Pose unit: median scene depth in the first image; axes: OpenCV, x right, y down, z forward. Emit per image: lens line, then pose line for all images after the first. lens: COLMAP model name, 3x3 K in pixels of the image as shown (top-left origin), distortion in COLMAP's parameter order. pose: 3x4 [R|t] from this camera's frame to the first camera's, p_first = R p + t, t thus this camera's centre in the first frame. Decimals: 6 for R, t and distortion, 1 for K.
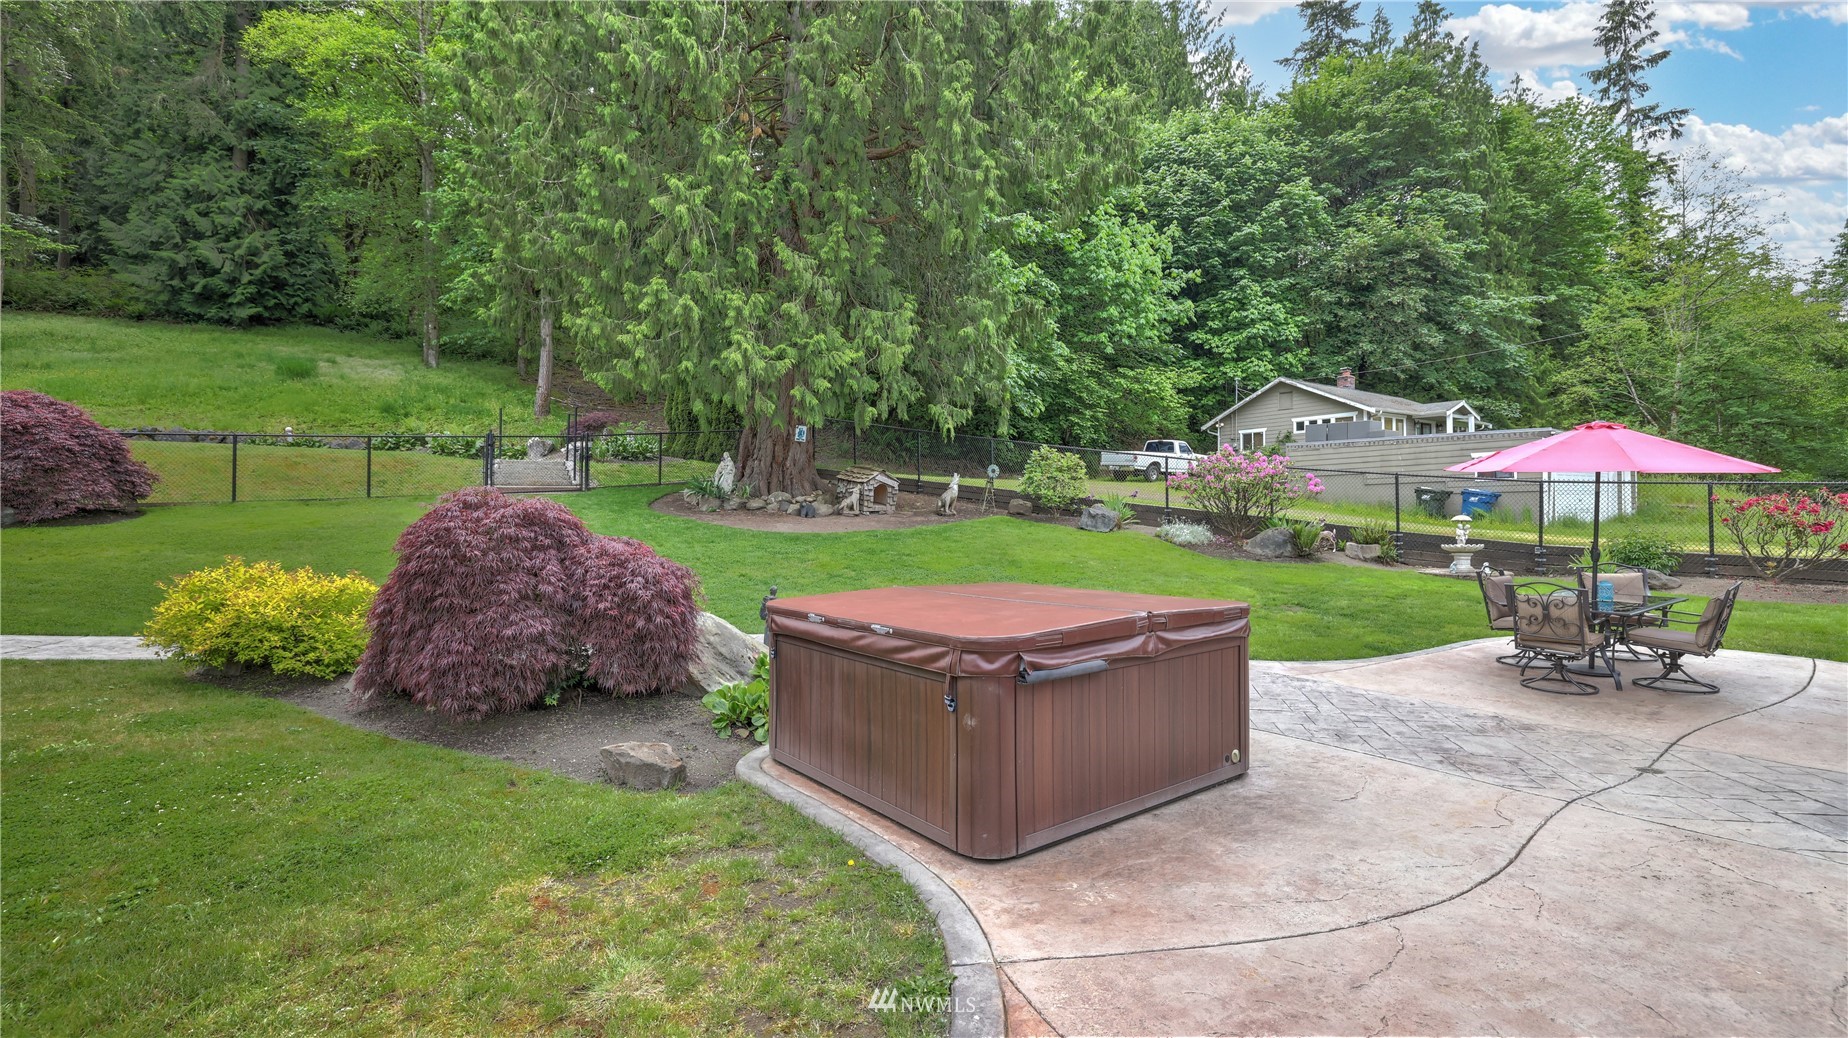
lens RADIAL K [[795.8, 0, 920.7], [0, 795.8, 495.5], [0, 0, 1]] dist [-0.048875, 0.019488]
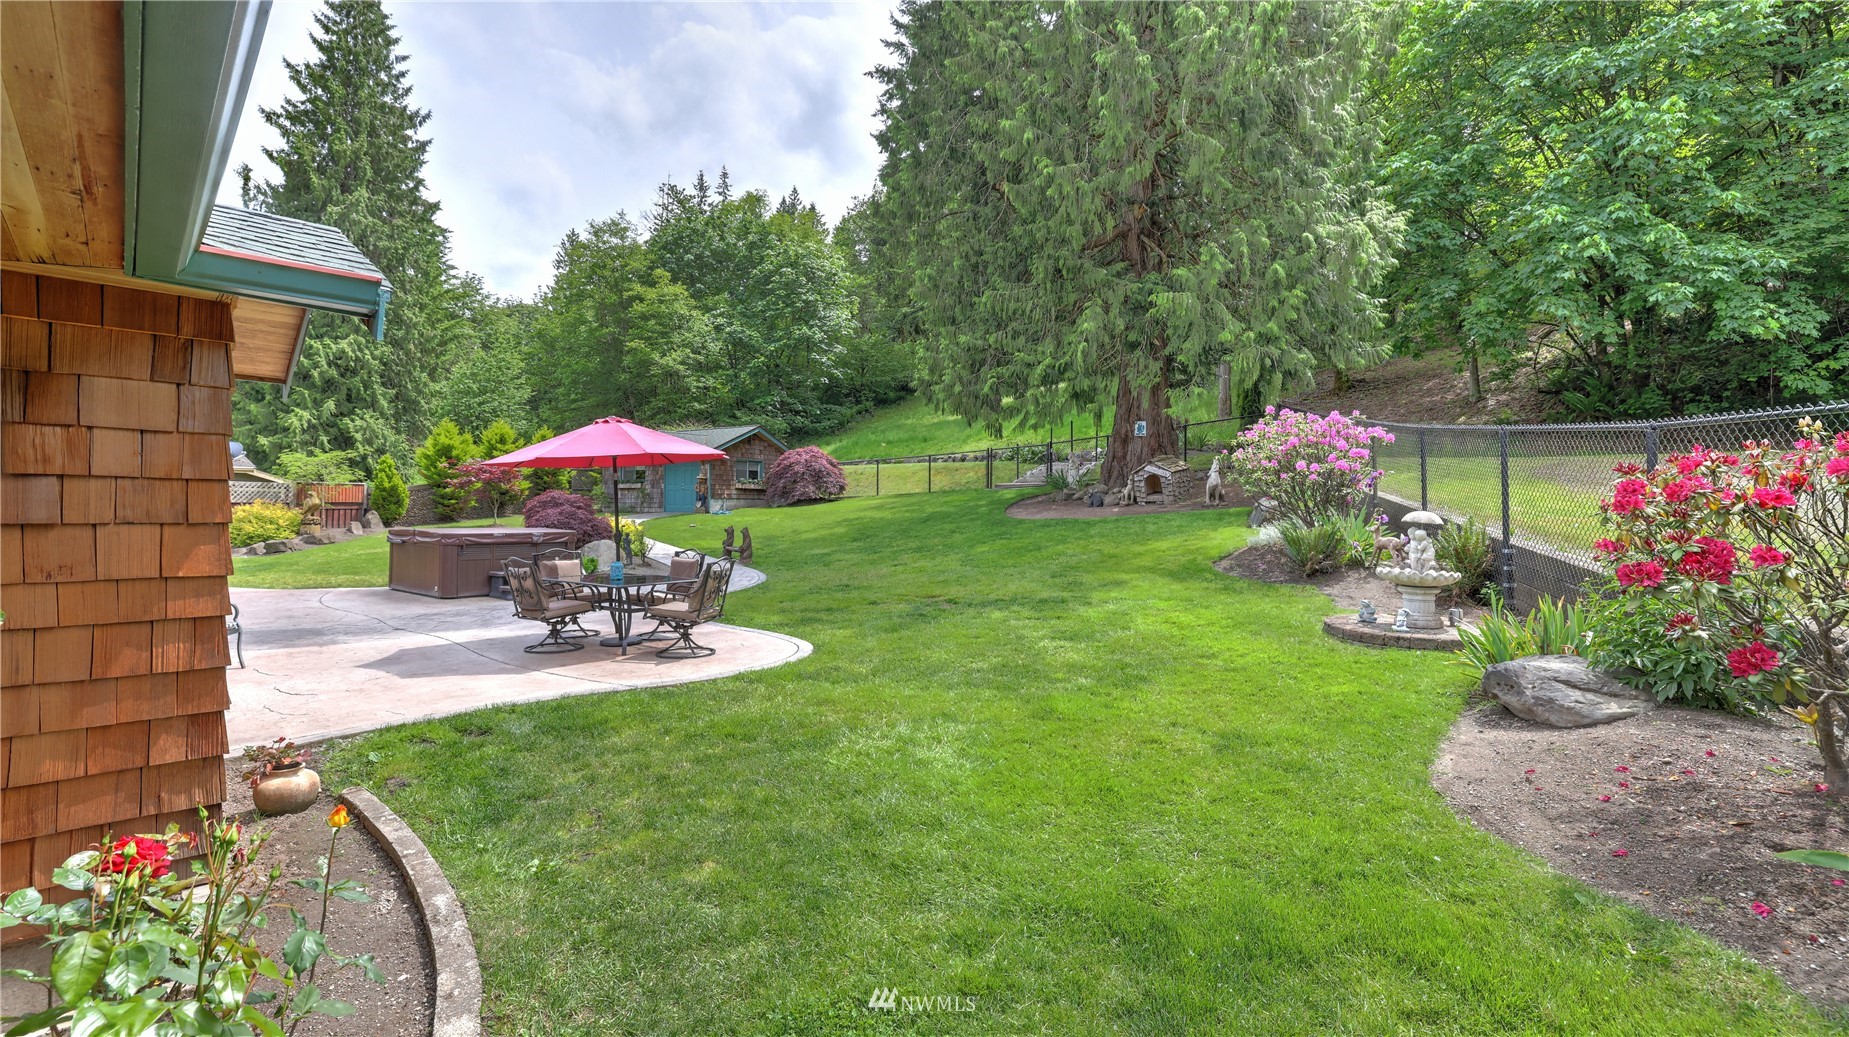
lens RADIAL K [[798.6, 0, 915.6], [0, 798.6, 499.0], [0, 0, 1]] dist [-0.045693, 0.018824]
pose [[0.305744, -0.001678, -0.952112, 0.357002], [0.013302, 0.999908, 0.002509, 0.004316], [0.952021, -0.013432, 0.305738, 0.180074]]
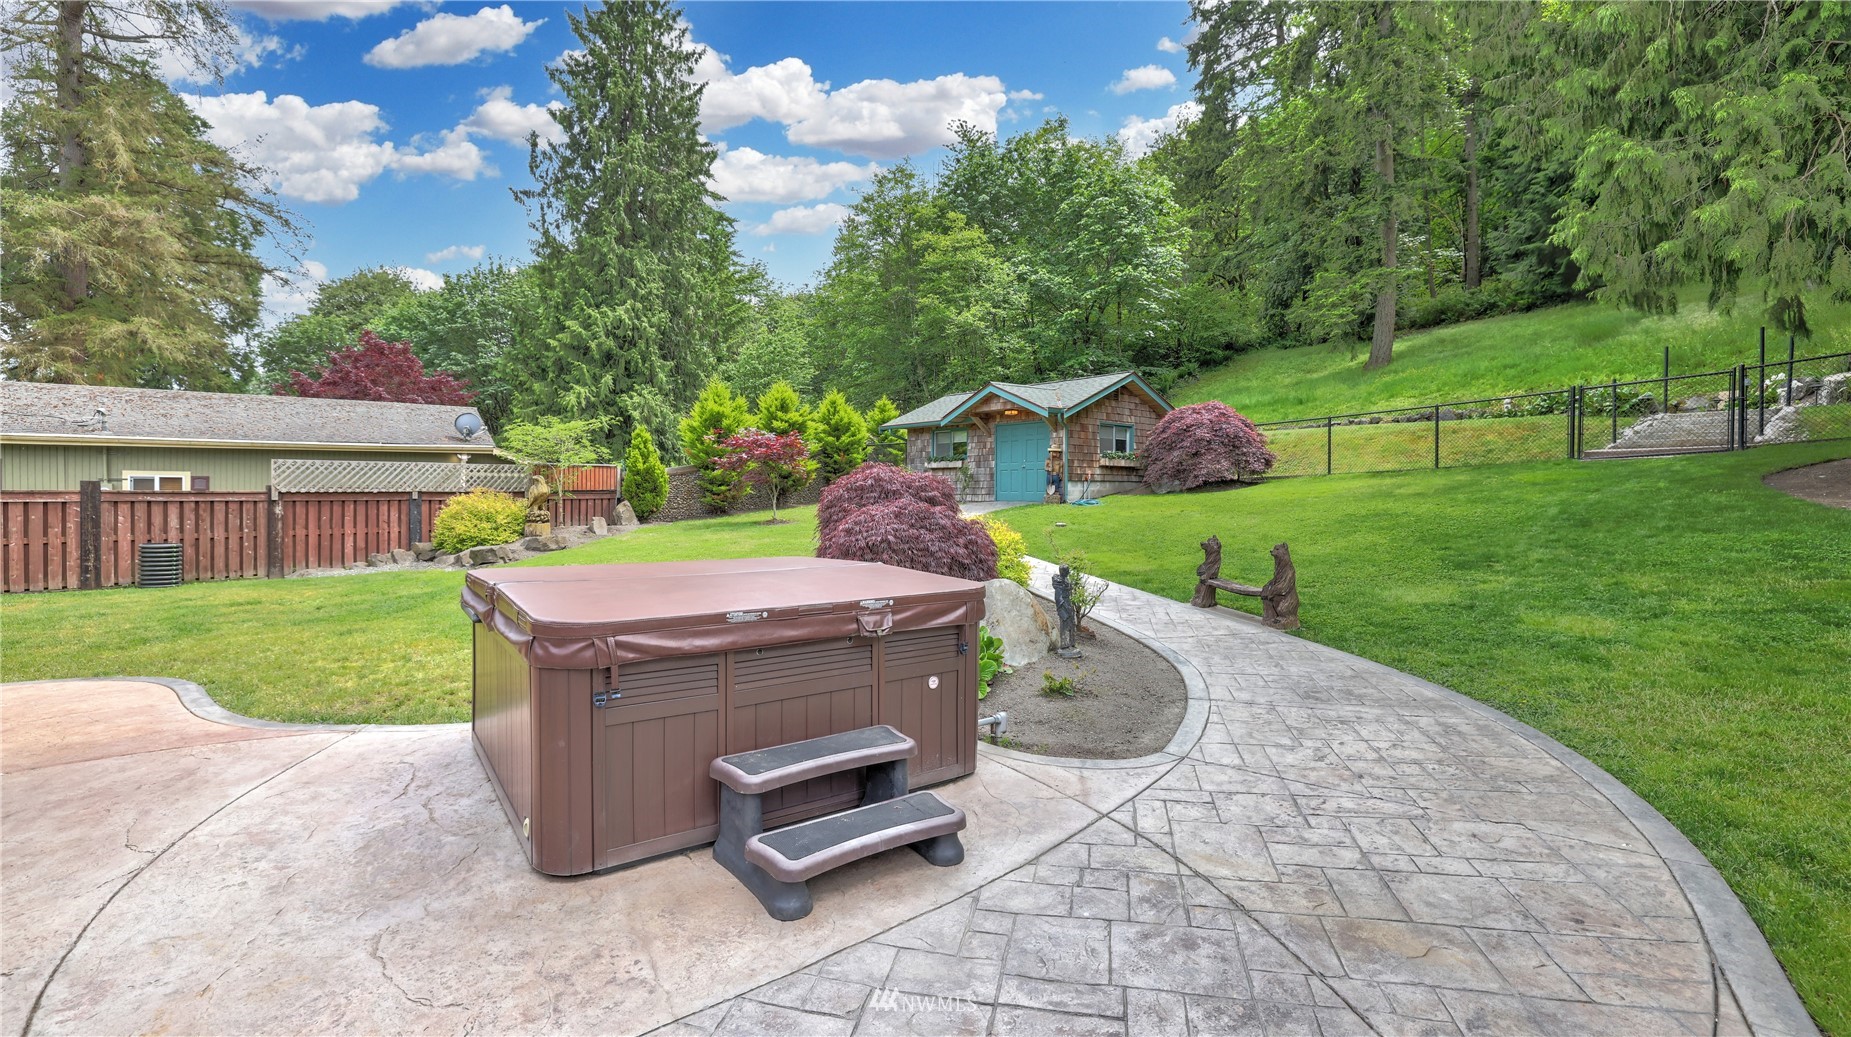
lens RADIAL K [[797.1, 0, 922.2], [0, 797.1, 495.0], [0, 0, 1]] dist [-0.048875, 0.019488]
pose [[-0.006192, 0.012491, -0.999903, 0.112715], [0.021606, 0.999690, 0.012354, 0.003774], [0.999747, -0.021527, -0.006460, 0.141030]]
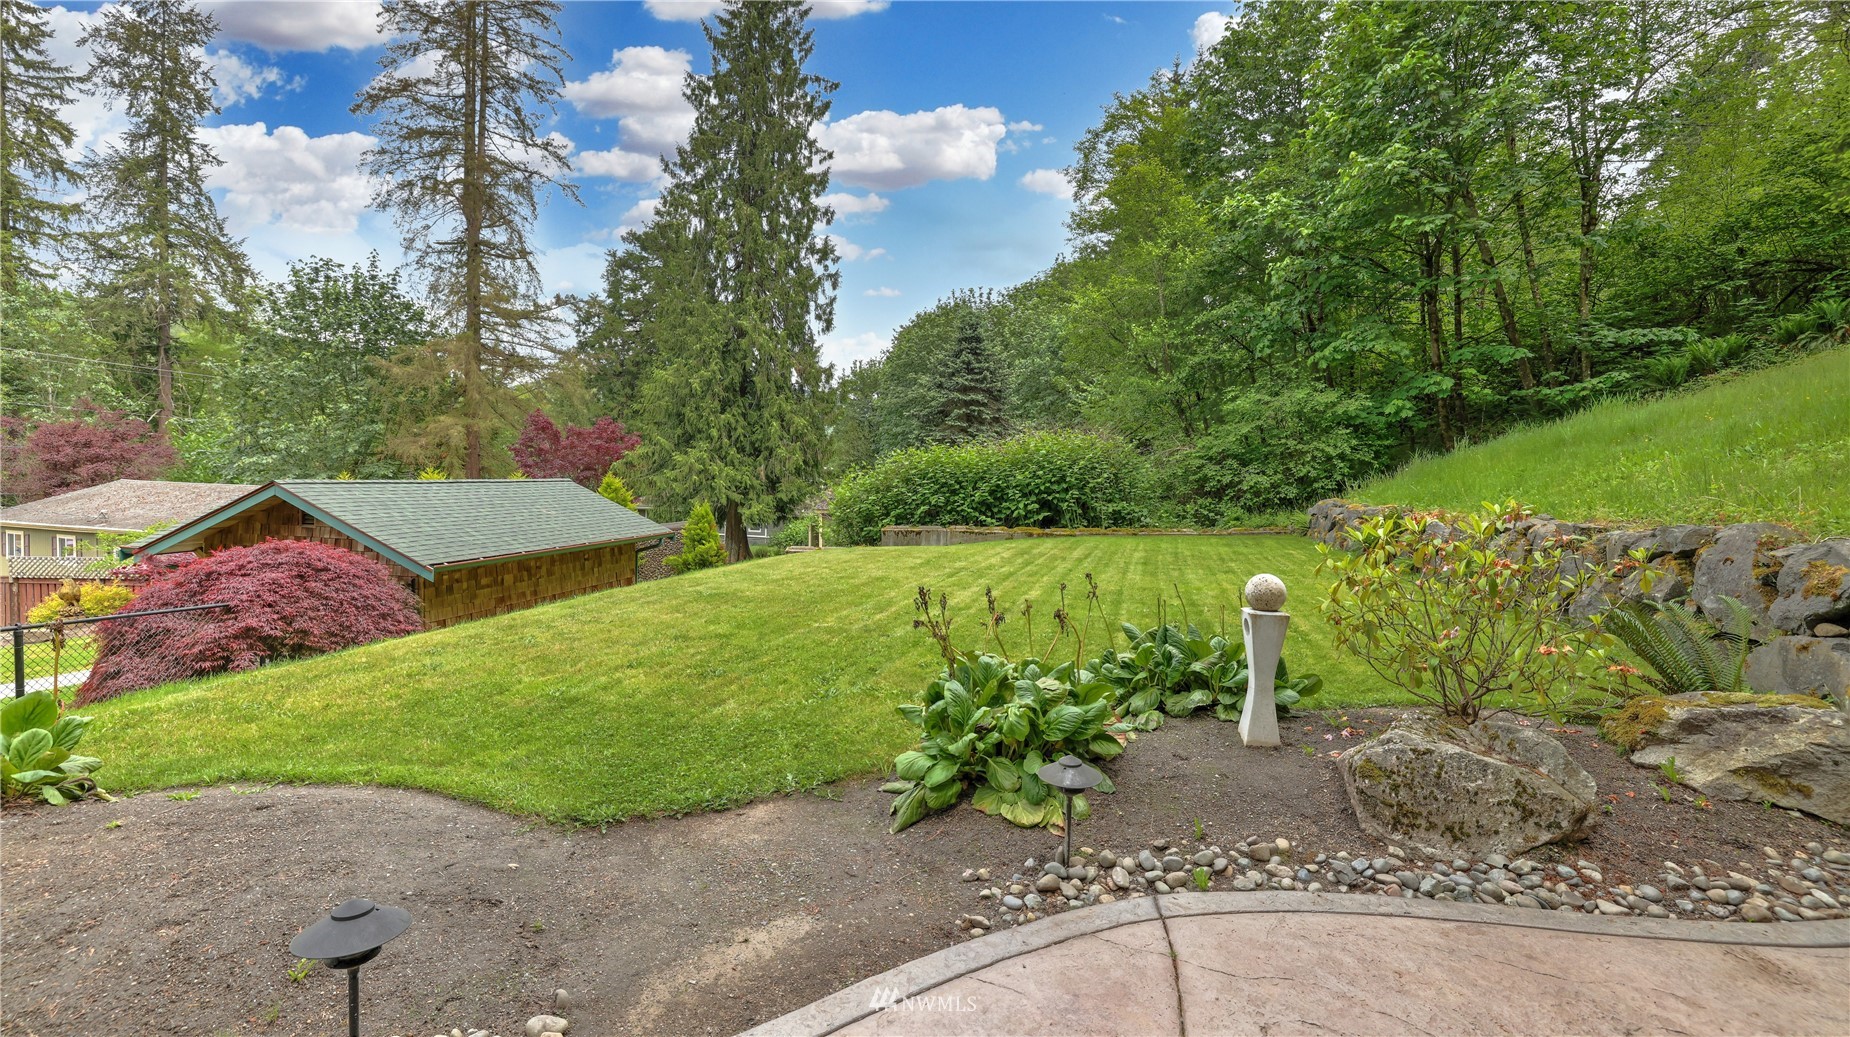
lens RADIAL K [[799.0, 0, 916.1], [0, 799.0, 499.0], [0, 0, 1]] dist [-0.045693, 0.018824]
pose [[-0.787894, 0.010188, -0.615726, -0.367706], [-0.001124, 0.999838, 0.017981, -0.060188], [0.615809, 0.014859, -0.787755, 0.610913]]
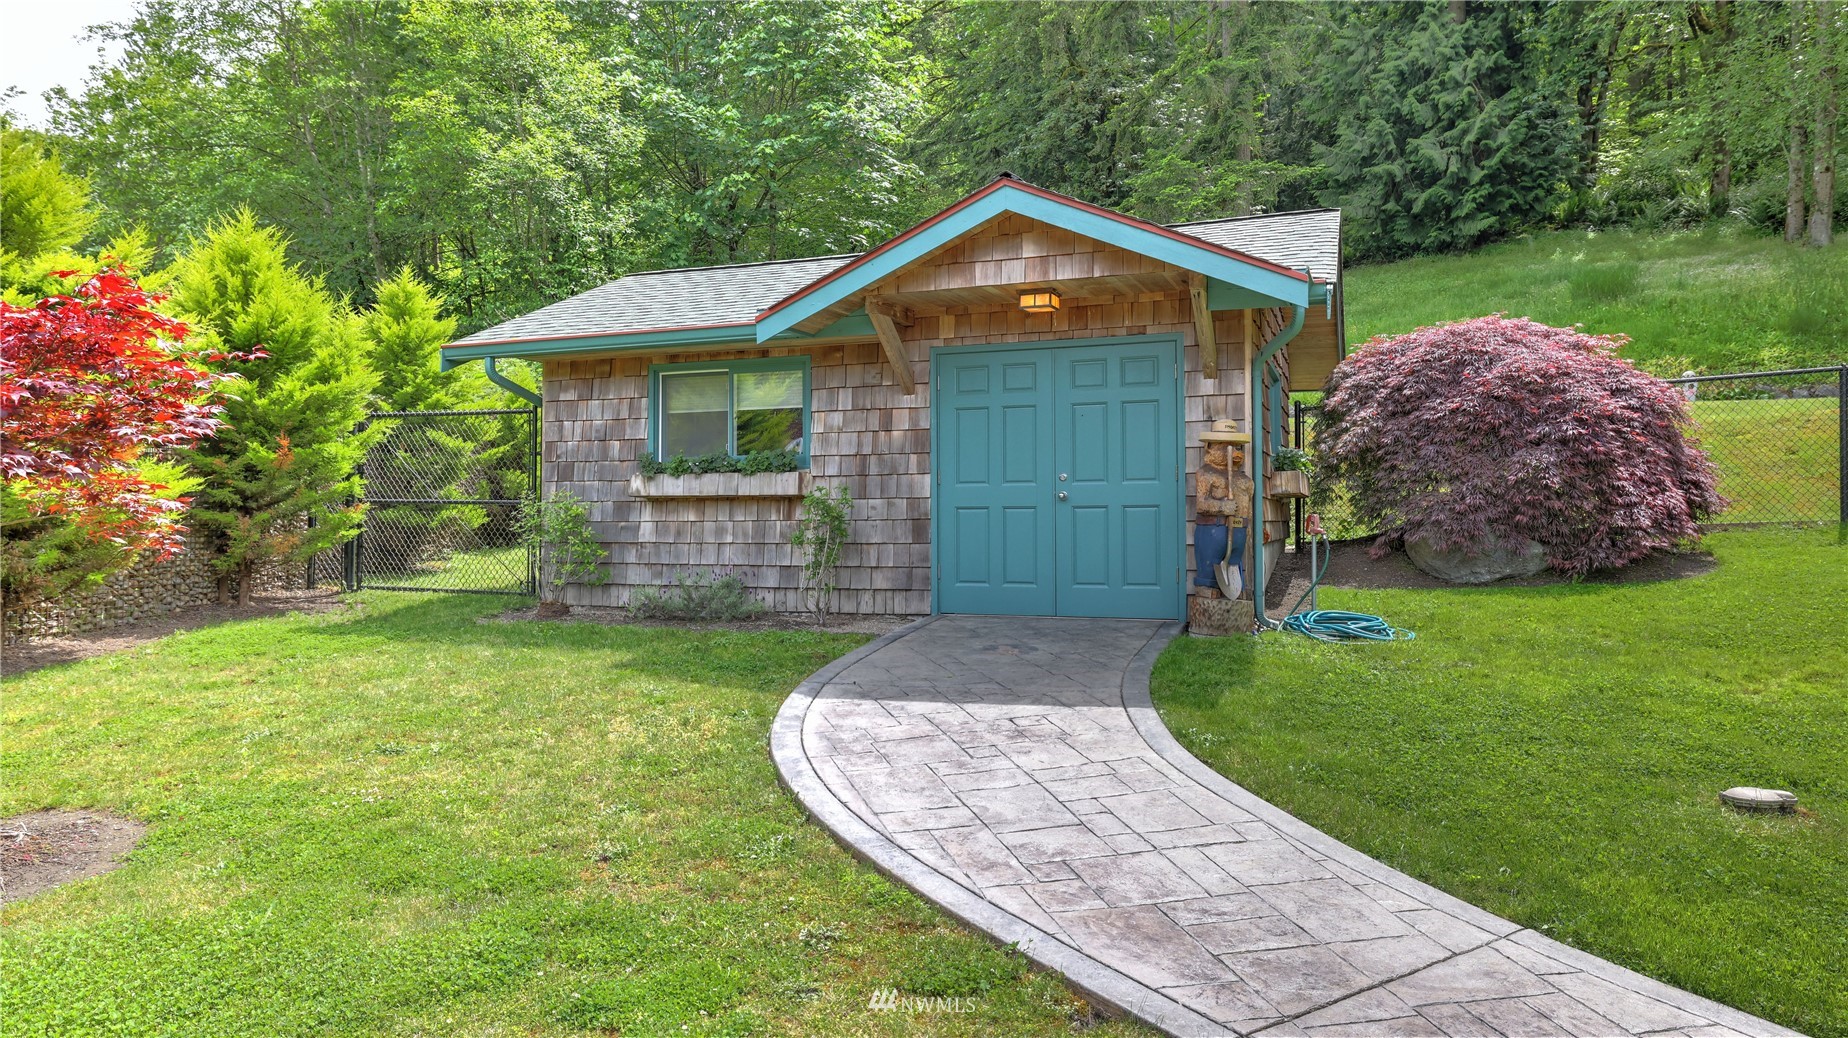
lens RADIAL K [[1168.0, 0, 918.5], [0, 1168.0, 498.5], [0, 0, 1]] dist [-0.003725, 0.027760]
pose [[0.466554, -0.010551, -0.884430, -0.195612], [0.019758, 0.999804, -0.001505, -0.005719], [0.884272, -0.016773, 0.466671, 0.083998]]
